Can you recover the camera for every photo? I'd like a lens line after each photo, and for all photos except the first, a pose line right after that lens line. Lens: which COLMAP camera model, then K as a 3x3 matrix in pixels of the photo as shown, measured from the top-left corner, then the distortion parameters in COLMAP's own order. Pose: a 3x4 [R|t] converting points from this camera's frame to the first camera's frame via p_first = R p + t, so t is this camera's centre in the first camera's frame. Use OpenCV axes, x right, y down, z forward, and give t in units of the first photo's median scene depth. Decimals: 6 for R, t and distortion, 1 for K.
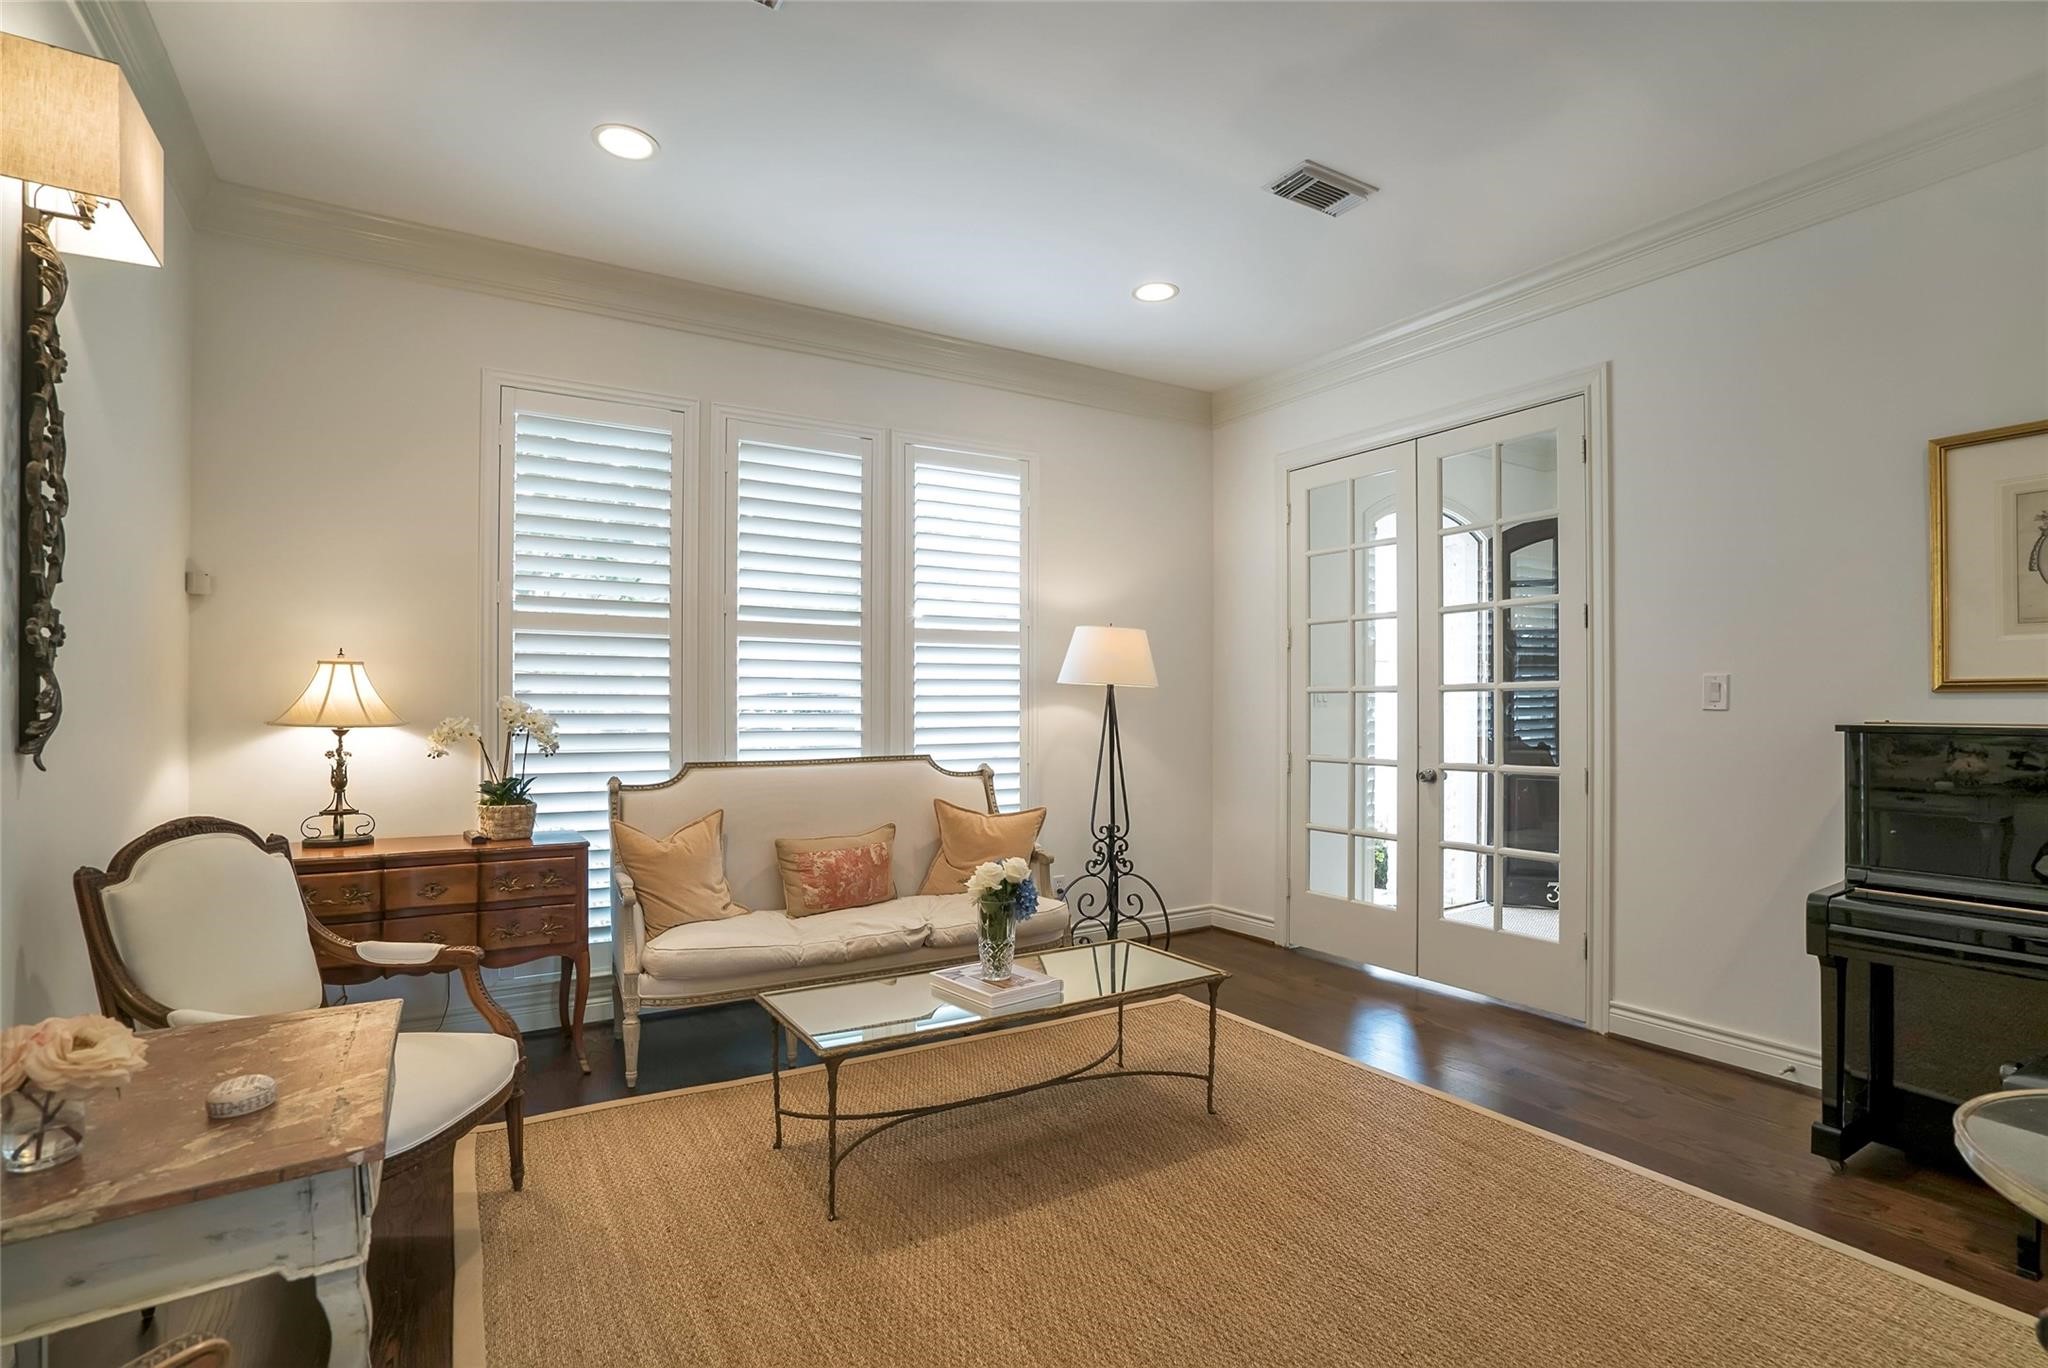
lens RADIAL K [[987.1, 0, 1023.0], [0, 987.1, 704.7], [0, 0, 1]] dist [-0.048393, 0.021192]
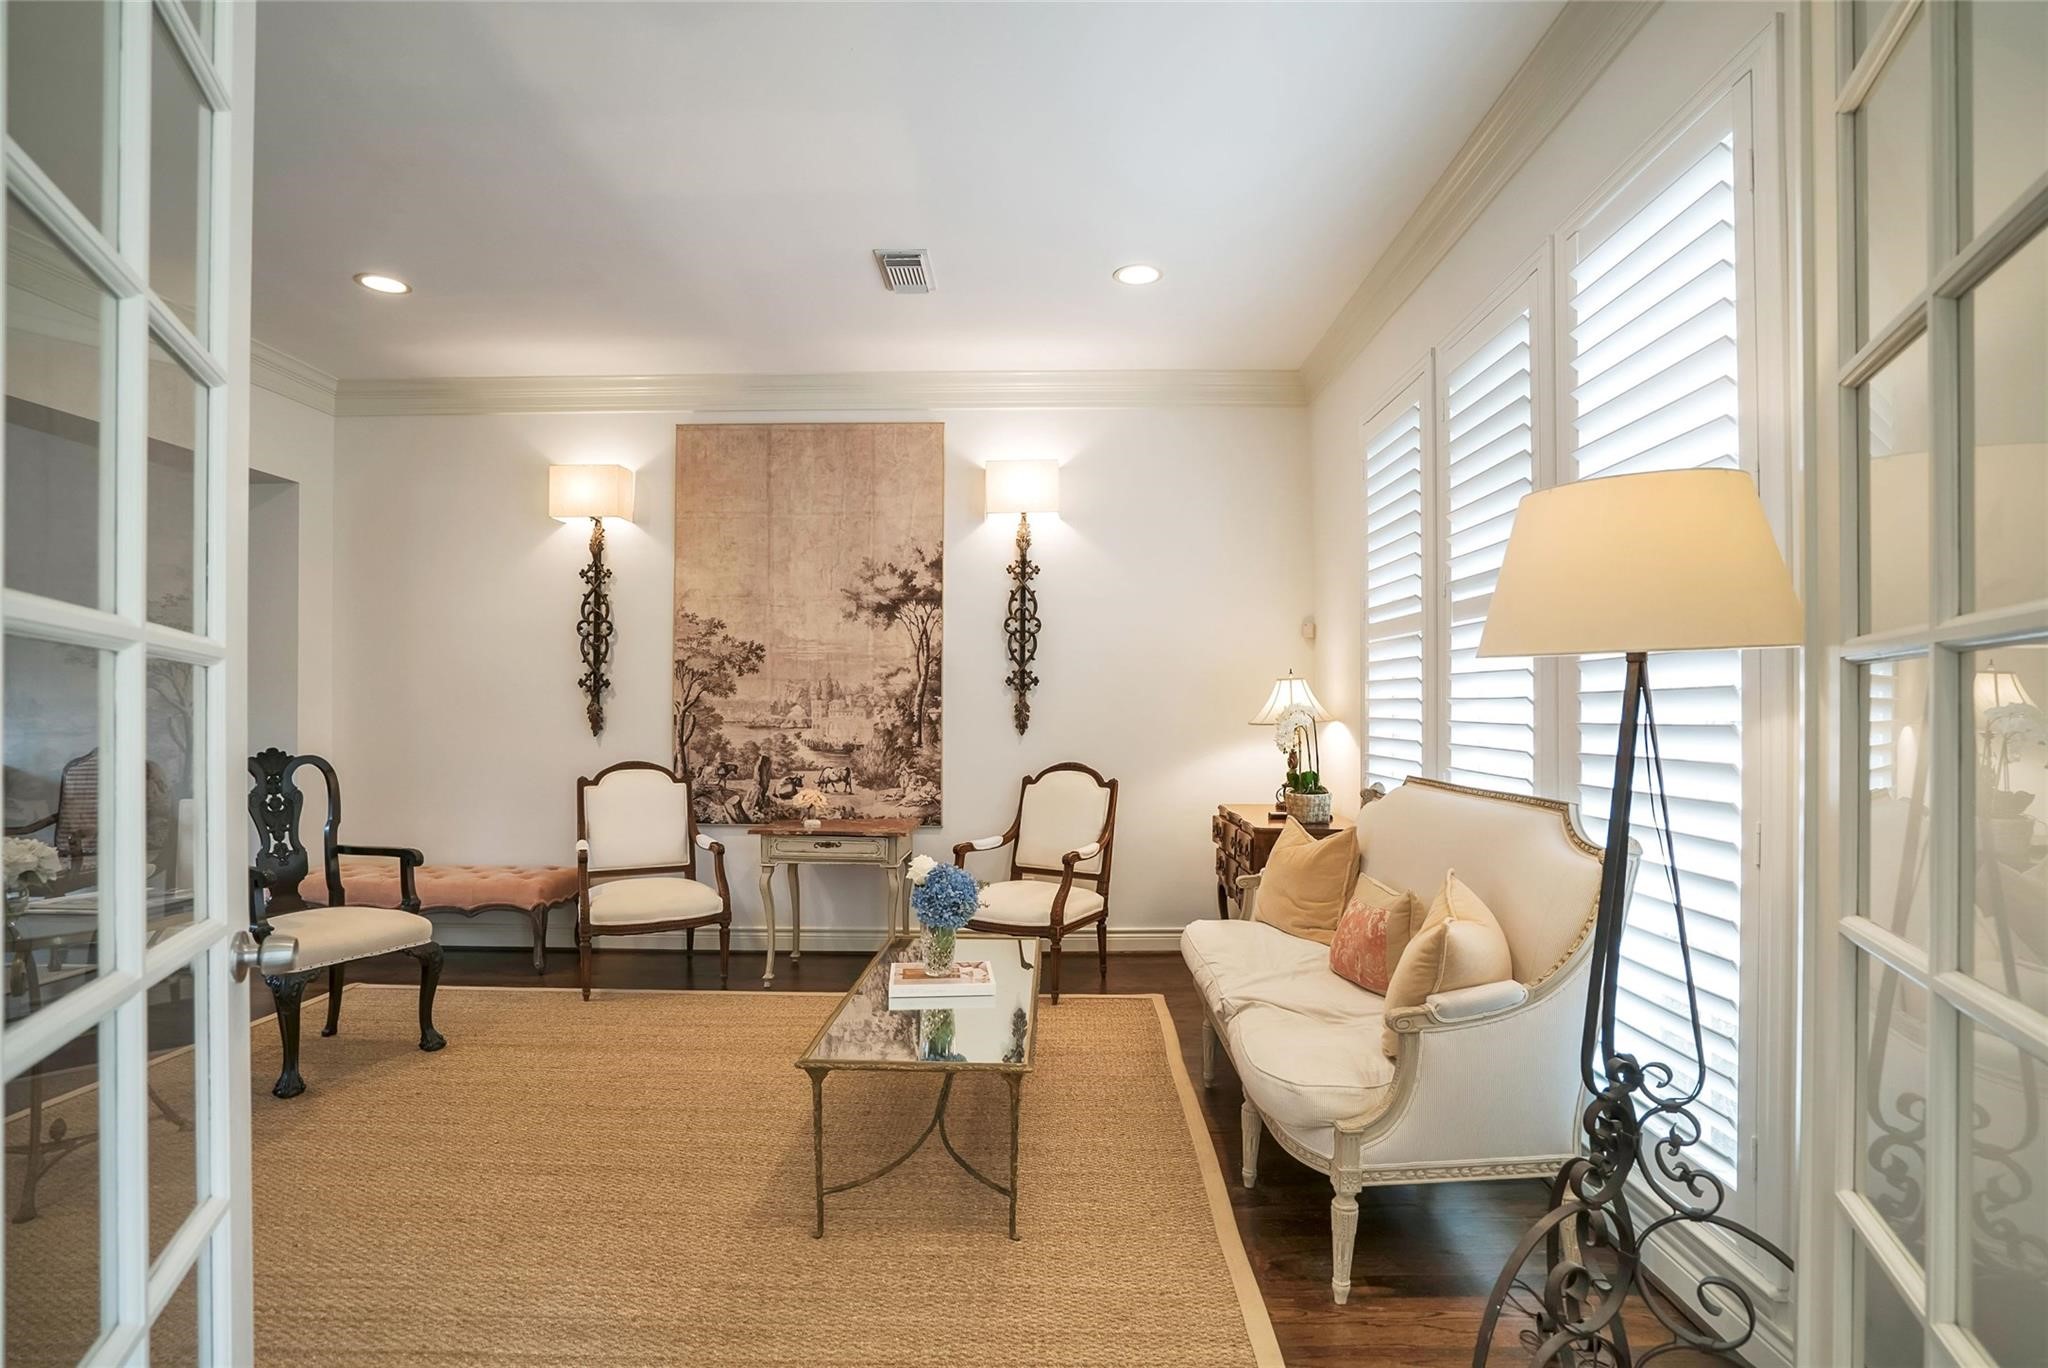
lens RADIAL K [[987.1, 0, 1023.0], [0, 987.1, 704.7], [0, 0, 1]] dist [-0.048393, 0.021192]
pose [[-0.536356, -0.003328, -0.843985, 0.551164], [-0.001395, 0.999994, -0.003057, -0.001326], [0.843991, -0.000463, -0.536358, 1.118432]]
